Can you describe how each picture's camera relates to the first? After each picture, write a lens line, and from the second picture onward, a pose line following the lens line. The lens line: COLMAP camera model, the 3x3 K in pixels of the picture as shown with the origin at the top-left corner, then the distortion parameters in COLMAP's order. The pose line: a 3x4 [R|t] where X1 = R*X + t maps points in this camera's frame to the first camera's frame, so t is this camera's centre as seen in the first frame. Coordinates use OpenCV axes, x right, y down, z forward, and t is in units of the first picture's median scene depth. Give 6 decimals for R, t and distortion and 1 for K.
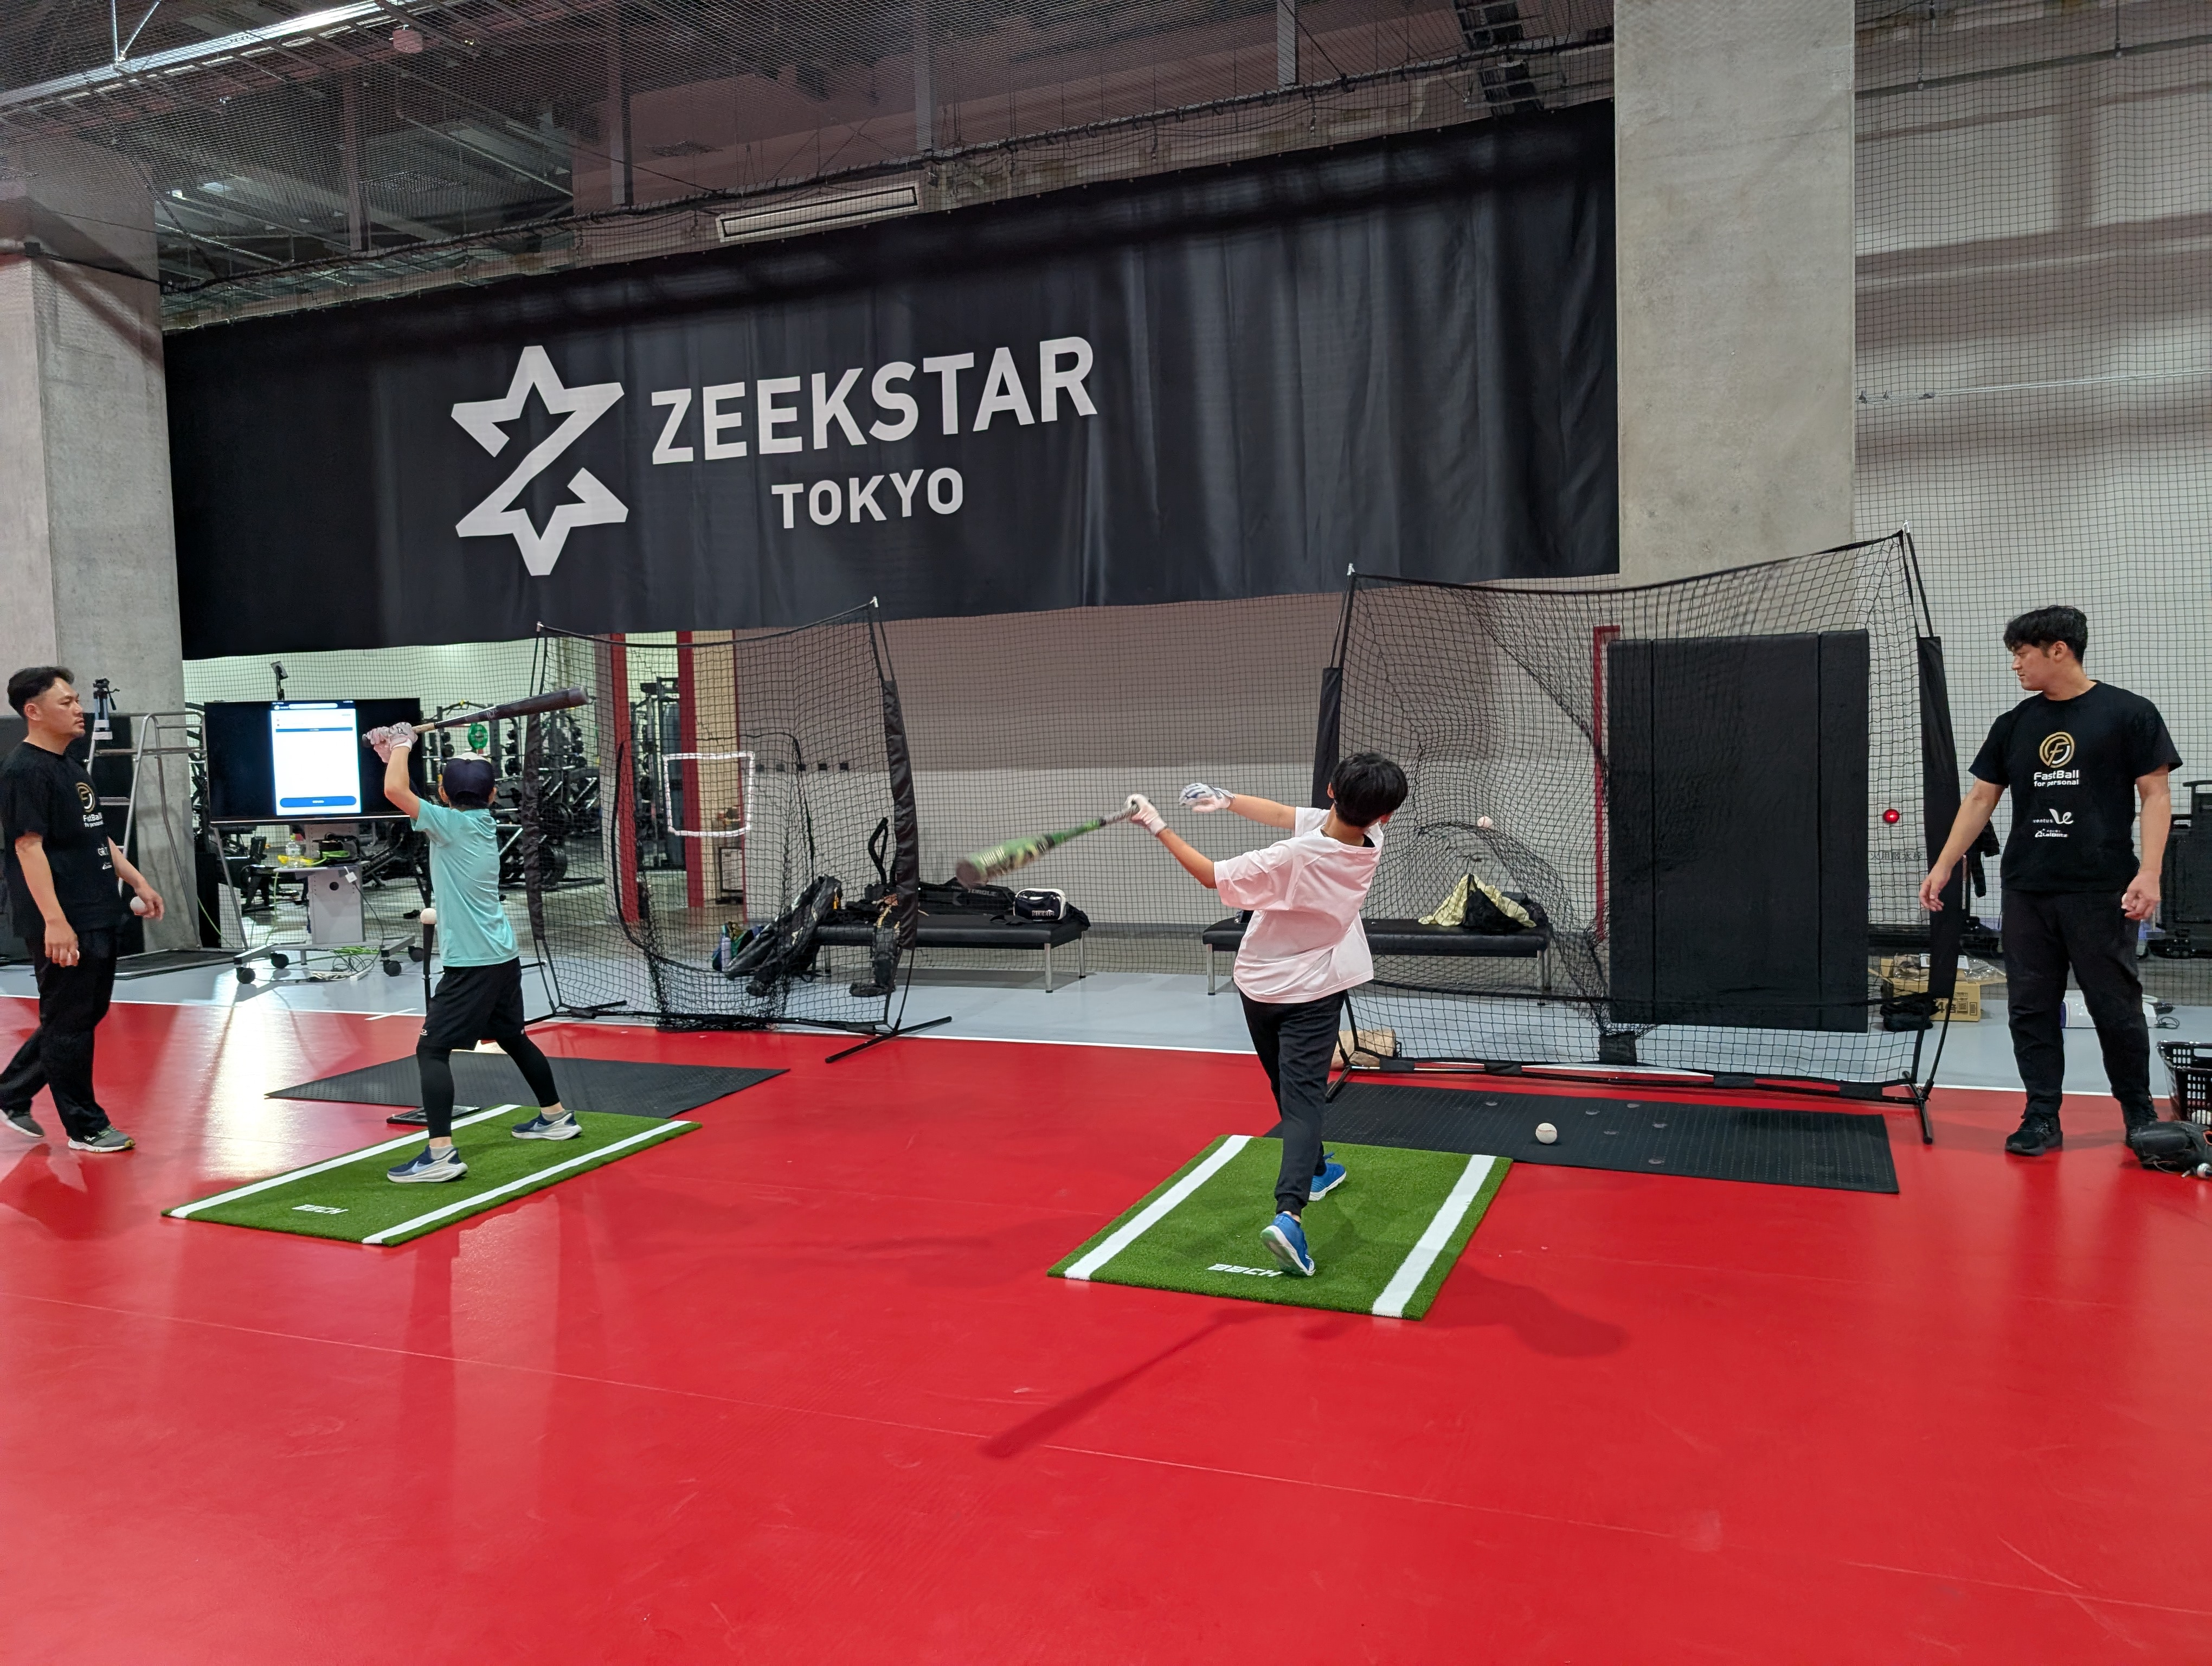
lens RADIAL K [[1619.3, 0, 1106.0], [0, 1619.3, 833.0], [0, 0, 1]] dist [-0.002283, -0.000286]
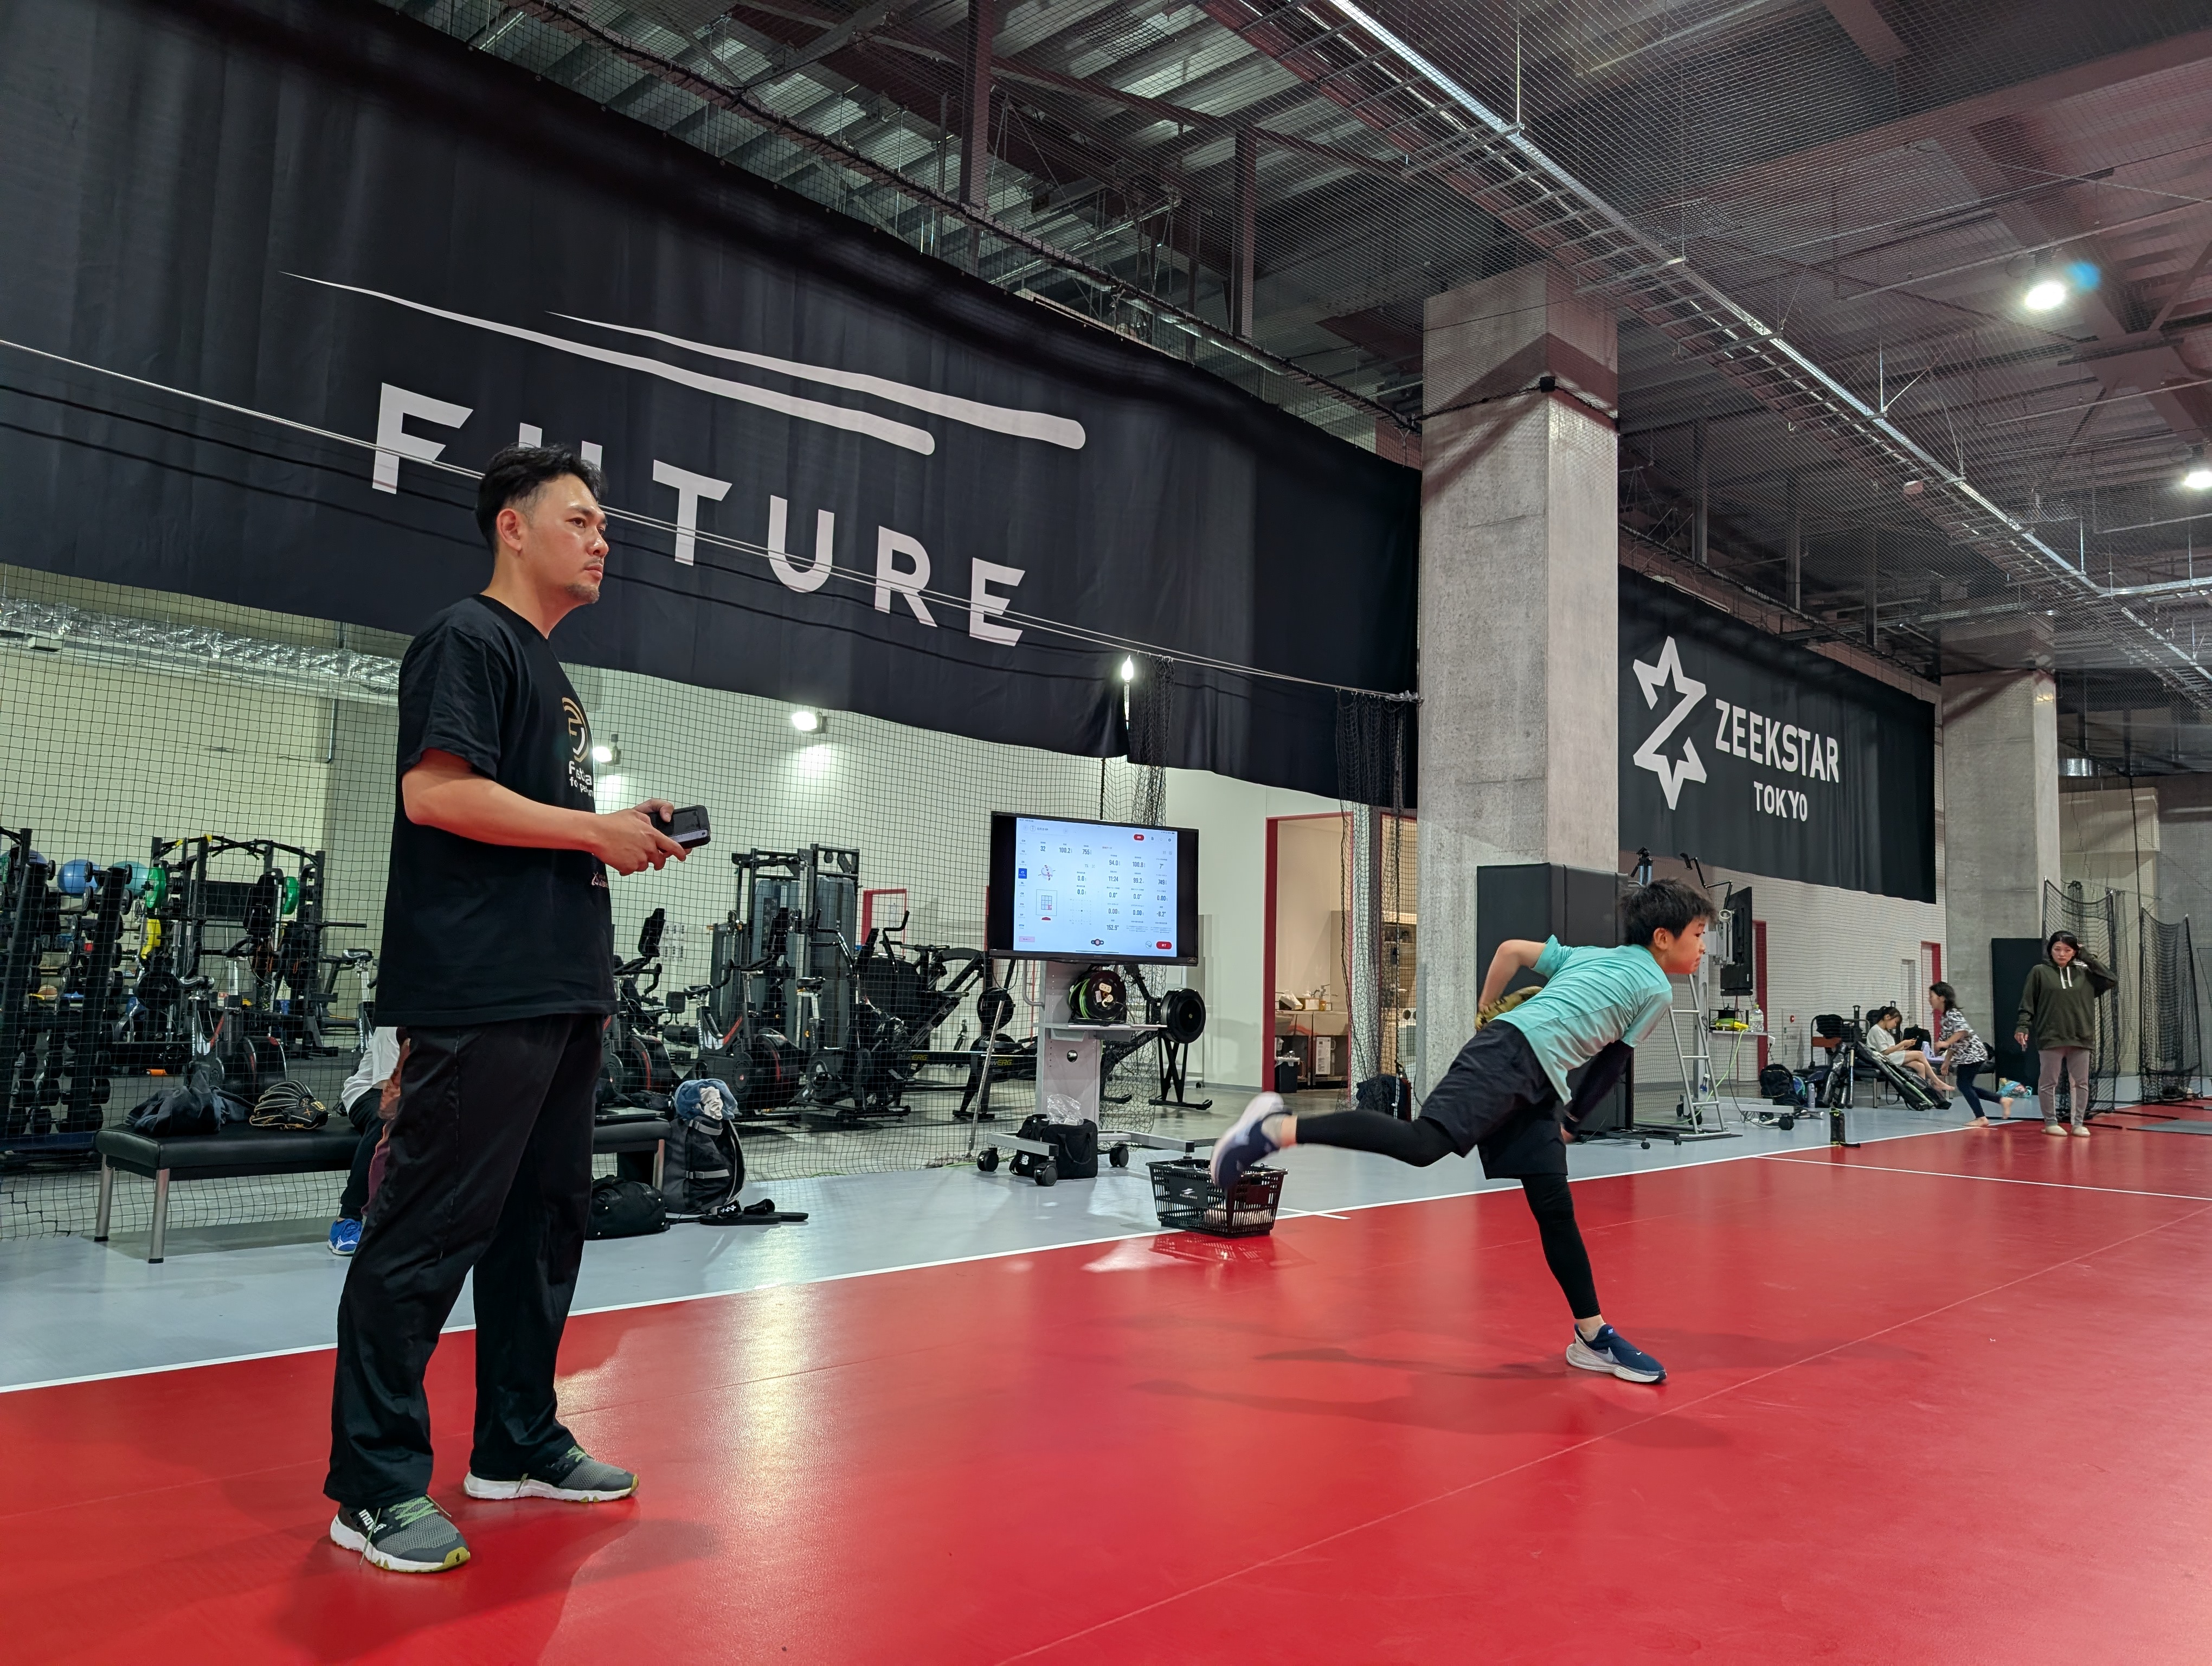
lens RADIAL K [[1619.3, 0, 1106.0], [0, 1619.3, 833.0], [0, 0, 1]] dist [-0.002283, -0.000286]
pose [[0.345076, 0.121094, 0.930730, -1.725975], [0.030330, 0.989685, -0.140010, 0.025319], [-0.938085, 0.076543, 0.337844, 1.007363]]
